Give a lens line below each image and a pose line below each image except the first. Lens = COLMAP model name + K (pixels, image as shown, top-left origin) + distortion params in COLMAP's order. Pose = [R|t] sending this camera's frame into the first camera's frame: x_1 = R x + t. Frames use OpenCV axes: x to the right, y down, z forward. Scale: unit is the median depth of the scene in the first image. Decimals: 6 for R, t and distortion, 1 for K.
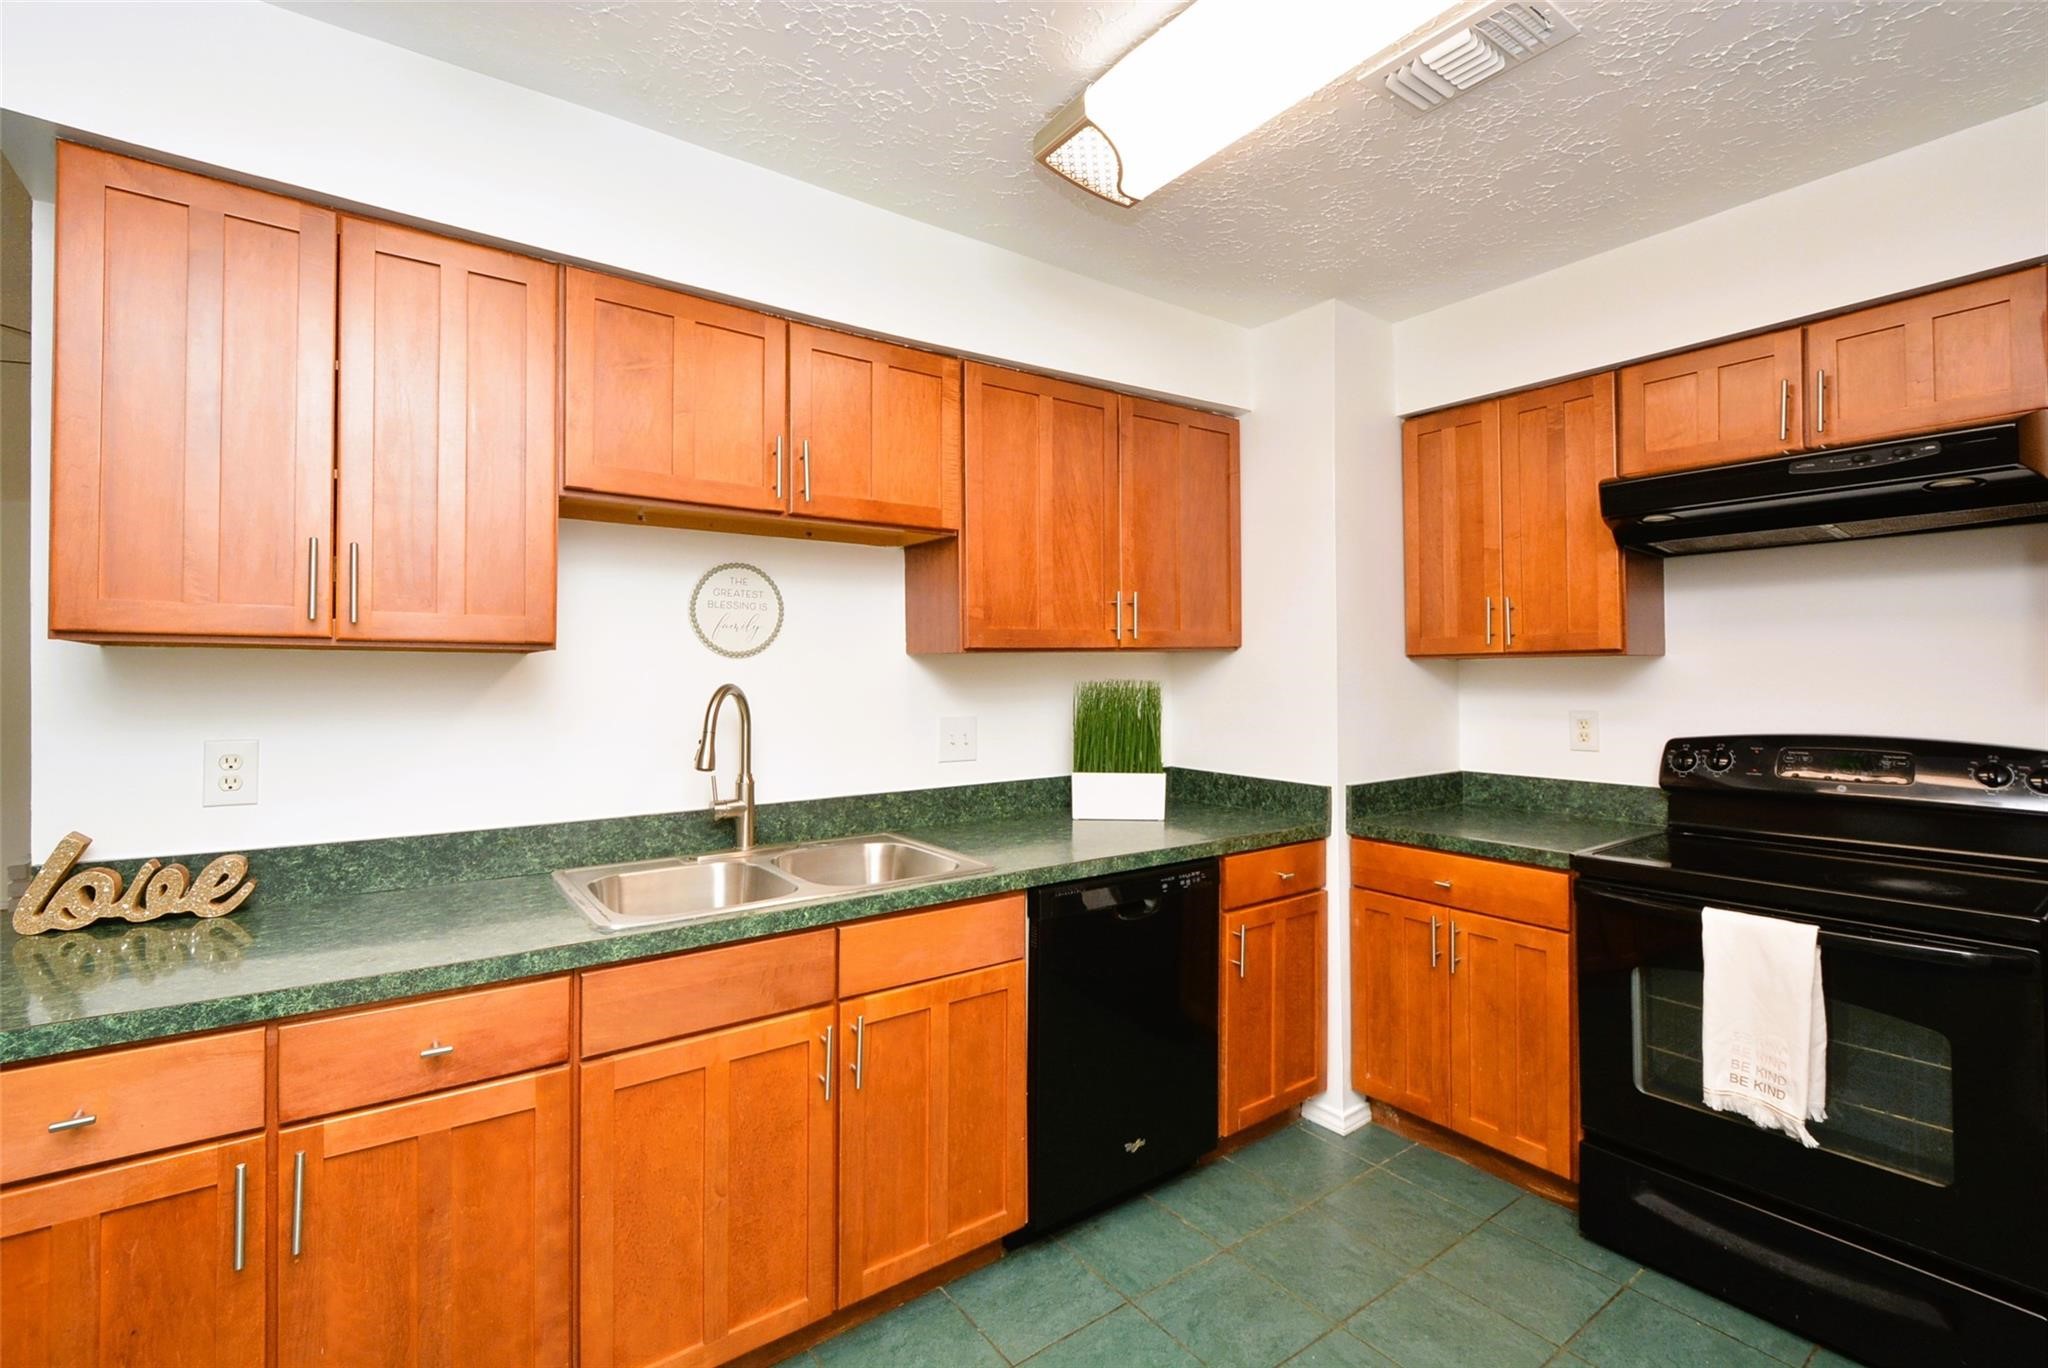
lens RADIAL K [[915.4, 0, 1032.9], [0, 915.4, 669.8], [0, 0, 1]] dist [0.007460, -0.006566]
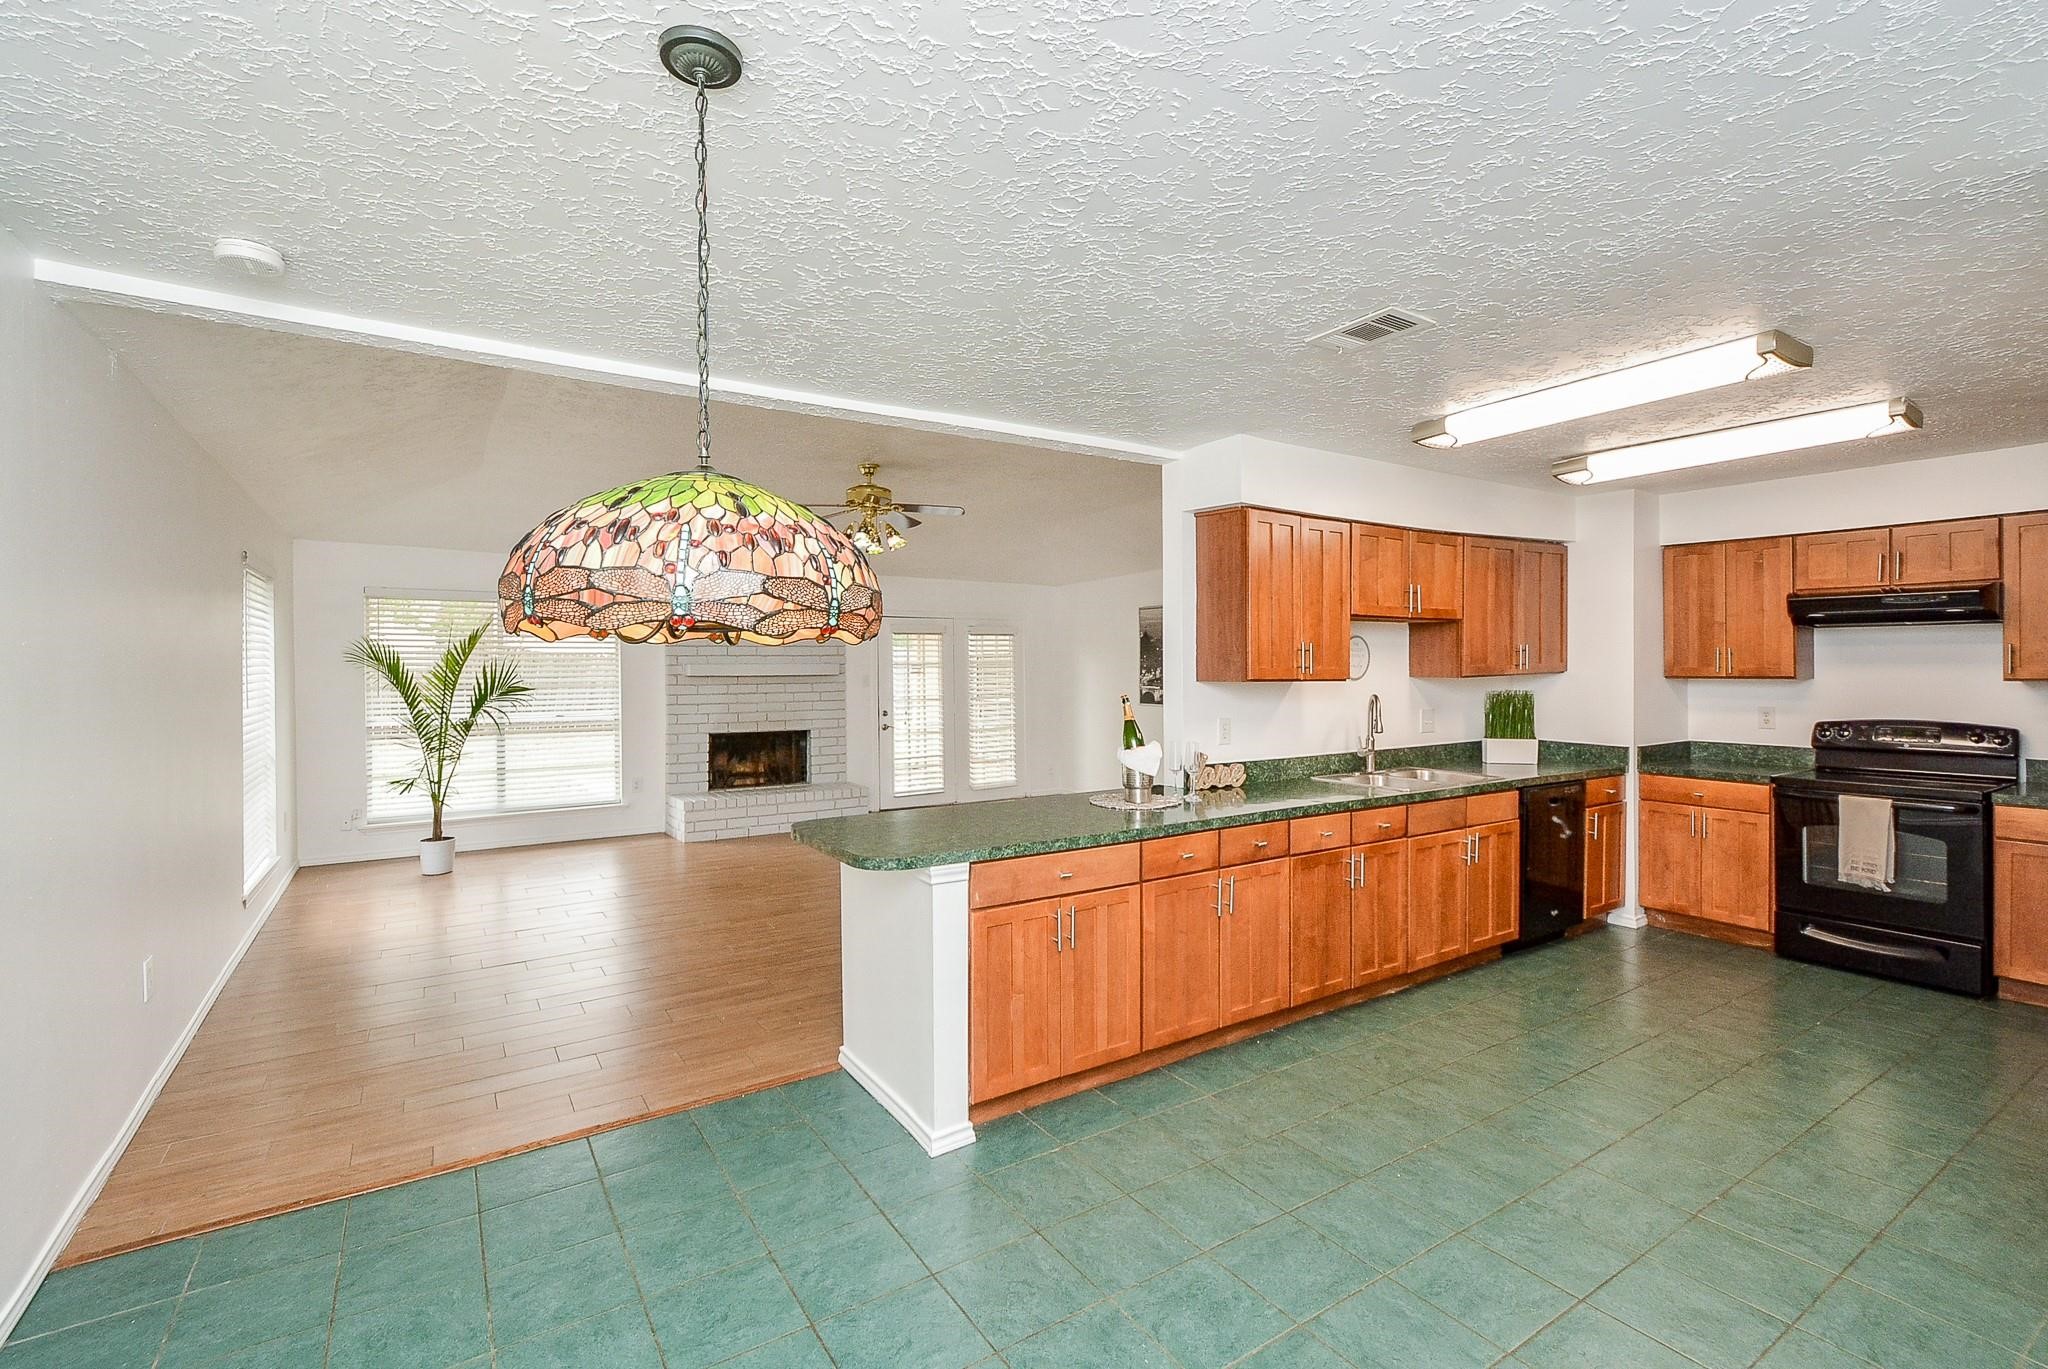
lens RADIAL K [[915.4, 0, 1052.9], [0, 915.4, 667.7], [0, 0, 1]] dist [0.007460, -0.006566]
pose [[0.998711, 0.002039, -0.050722, -0.851872], [-0.001410, 0.999922, 0.012441, -0.063441], [0.050743, -0.012353, 0.998635, -1.056138]]
